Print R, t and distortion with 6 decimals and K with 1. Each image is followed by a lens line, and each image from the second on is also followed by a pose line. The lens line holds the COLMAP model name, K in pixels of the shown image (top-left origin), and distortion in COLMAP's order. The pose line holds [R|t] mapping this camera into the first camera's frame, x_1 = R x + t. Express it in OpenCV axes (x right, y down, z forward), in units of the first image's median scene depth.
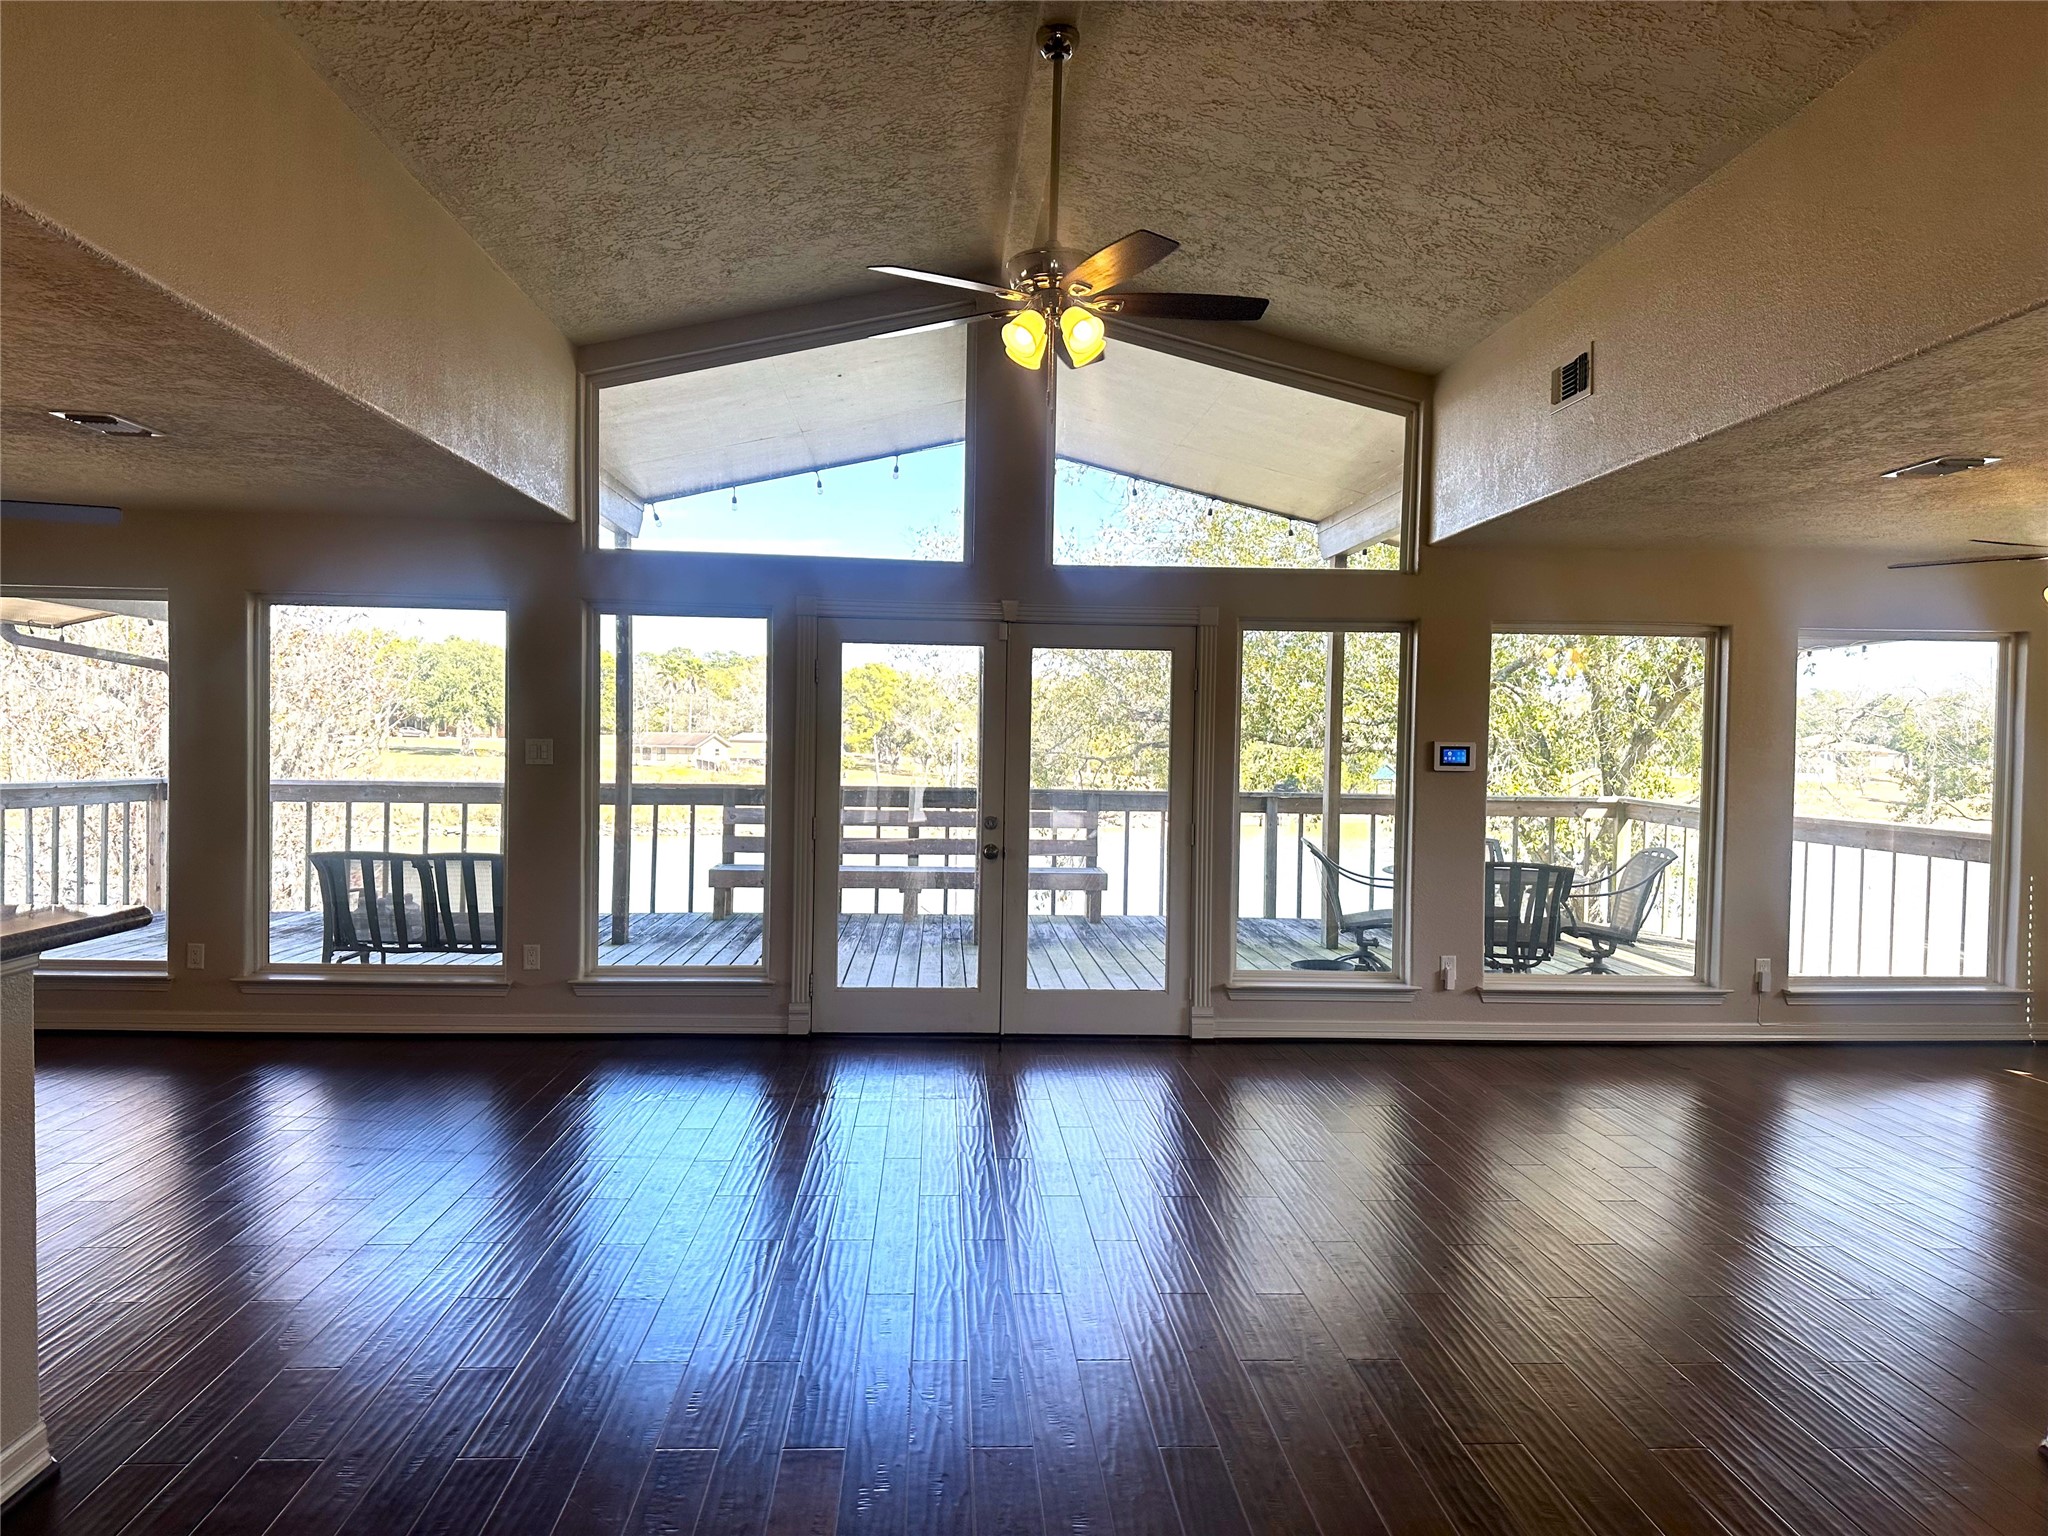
lens RADIAL K [[1438.7, 0, 1023.8], [0, 1438.7, 777.4], [0, 0, 1]] dist [0.072509, -0.076795]
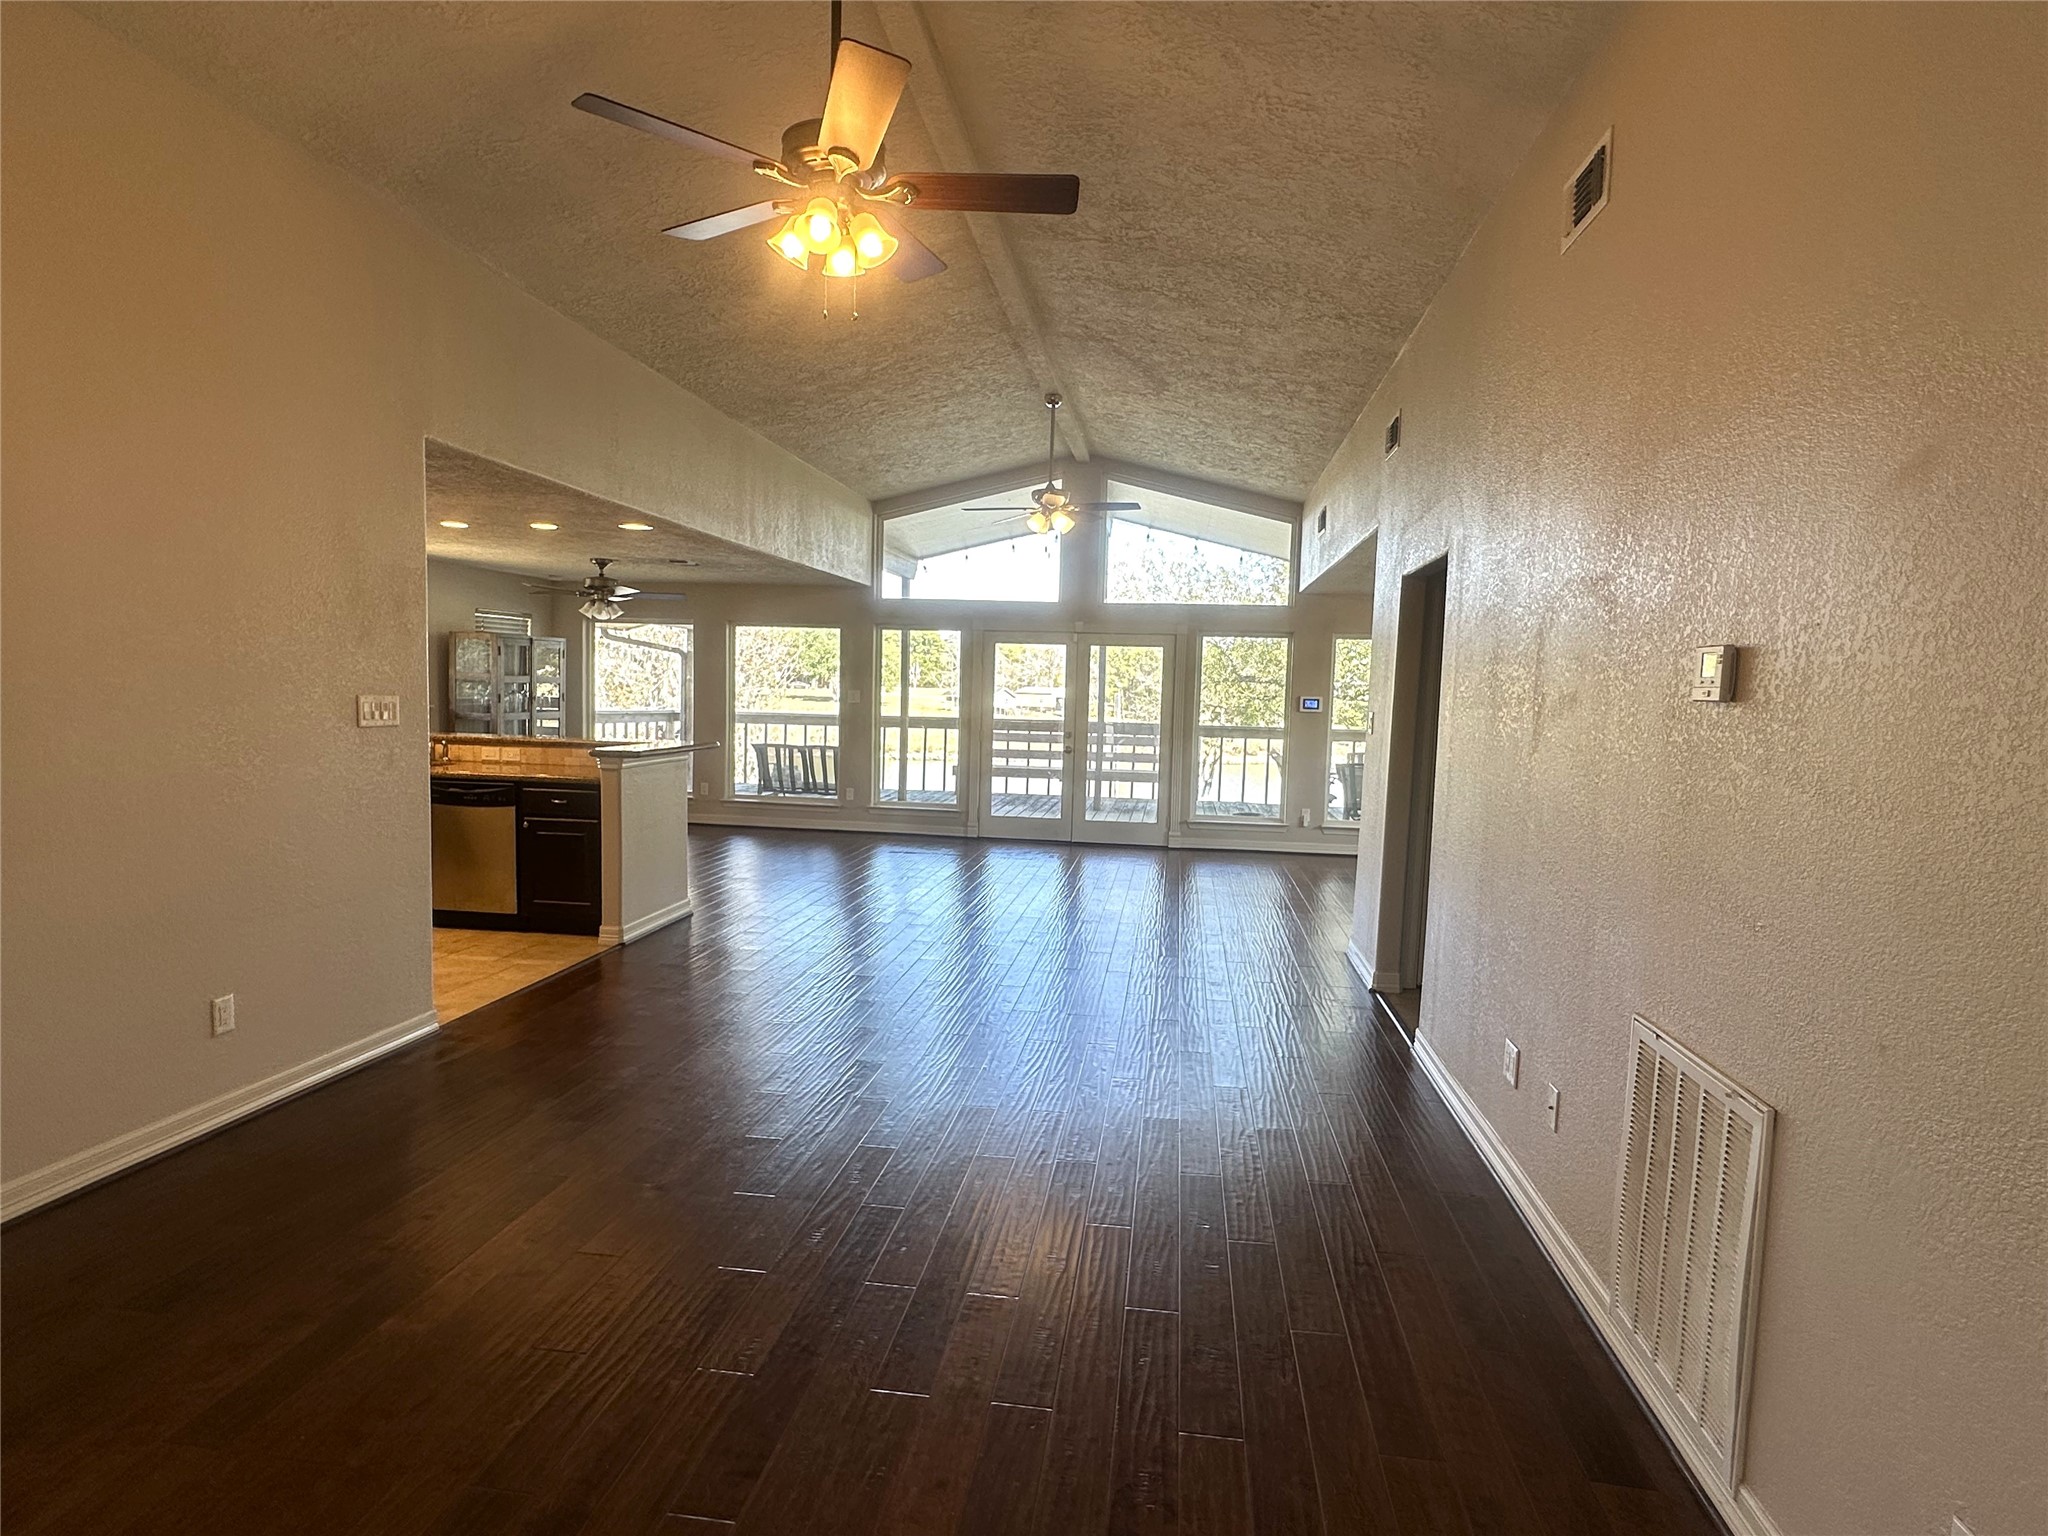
lens RADIAL K [[1105.9, 0, 1022.8], [0, 1105.9, 770.9], [0, 0, 1]] dist [0.036522, 0.000199]
pose [[0.979851, 0.023015, -0.198400, 0.213873], [-0.014233, 0.998860, 0.045575, 0.011513], [0.199222, -0.041833, 0.979061, -0.497917]]
